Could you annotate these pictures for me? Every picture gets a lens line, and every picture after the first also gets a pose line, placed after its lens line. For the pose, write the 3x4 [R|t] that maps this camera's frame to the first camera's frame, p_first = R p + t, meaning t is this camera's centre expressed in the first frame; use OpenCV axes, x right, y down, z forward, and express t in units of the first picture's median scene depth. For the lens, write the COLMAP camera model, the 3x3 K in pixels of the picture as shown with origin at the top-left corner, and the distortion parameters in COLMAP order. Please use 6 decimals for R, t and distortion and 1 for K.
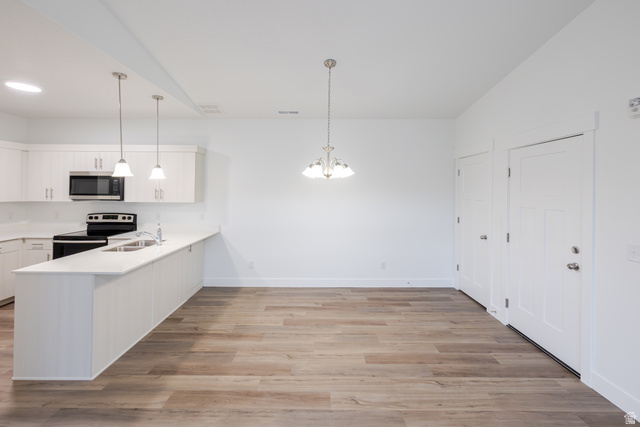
lens RADIAL K [[278.5, 0, 316.8], [0, 278.5, 191.0], [0, 0, 1]] dist [-0.001692, -0.000173]
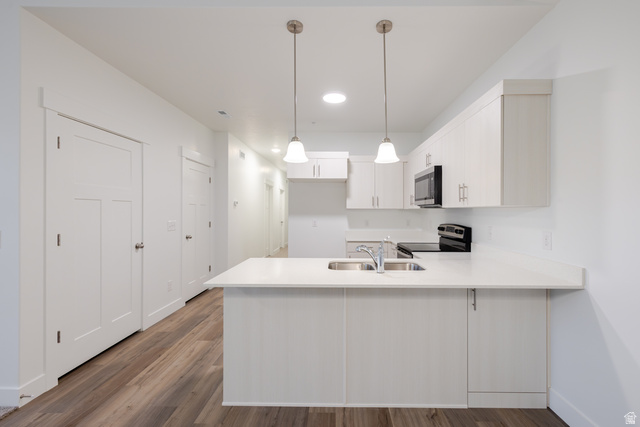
lens RADIAL K [[277.0, 0, 331.4], [0, 277.0, 209.9], [0, 0, 1]] dist [-0.001956, -0.000196]
pose [[-0.012427, -0.011163, -0.999860, 0.016588], [-0.000808, 0.999937, -0.011154, 0.053068], [0.999922, 0.000669, -0.012436, 0.729796]]
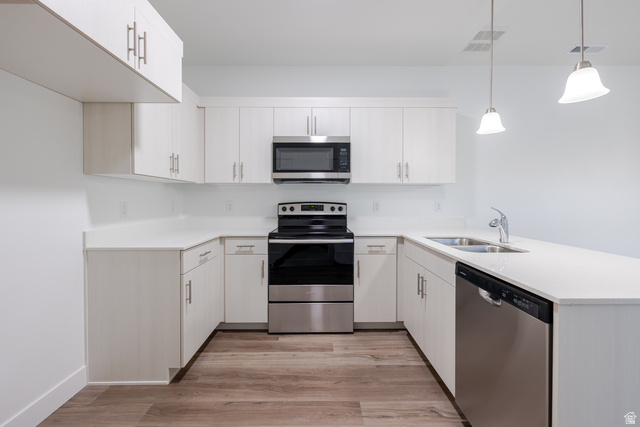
lens RADIAL K [[282.4, 0, 322.2], [0, 282.4, 204.8], [0, 0, 1]] dist [-0.000299, -0.000028]
pose [[0.999833, -0.009102, 0.015862, -0.772308], [0.008941, 0.999908, 0.010164, 0.084656], [-0.015953, -0.010020, 0.999823, 0.323358]]
